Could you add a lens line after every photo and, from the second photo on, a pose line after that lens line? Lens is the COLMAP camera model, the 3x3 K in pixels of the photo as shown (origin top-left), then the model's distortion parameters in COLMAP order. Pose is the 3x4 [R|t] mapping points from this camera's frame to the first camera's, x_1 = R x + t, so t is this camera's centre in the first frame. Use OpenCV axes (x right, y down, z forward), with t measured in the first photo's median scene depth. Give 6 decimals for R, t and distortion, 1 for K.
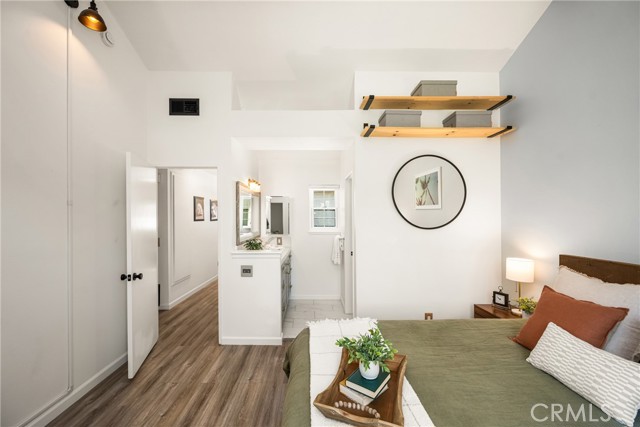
lens RADIAL K [[258.2, 0, 315.7], [0, 258.2, 215.2], [0, 0, 1]] dist [0.002443, 0.000367]
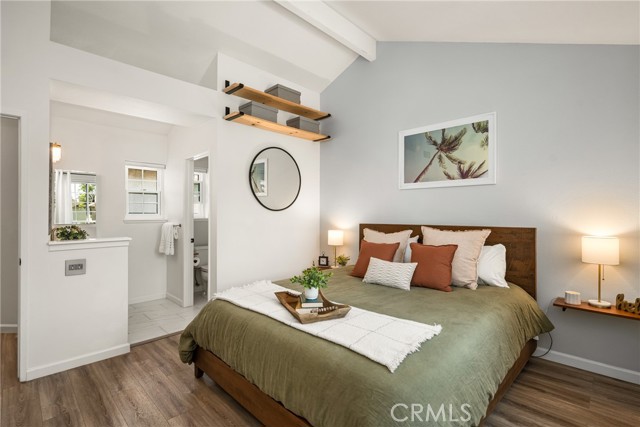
lens RADIAL K [[294.6, 0, 314.7], [0, 294.6, 209.0], [0, 0, 1]] dist [0.008978, -0.002150]
pose [[0.719510, 0.006183, 0.694454, -0.387421], [-0.005026, 0.999981, -0.003696, 0.053072], [-0.694464, -0.000831, 0.719527, -0.084158]]
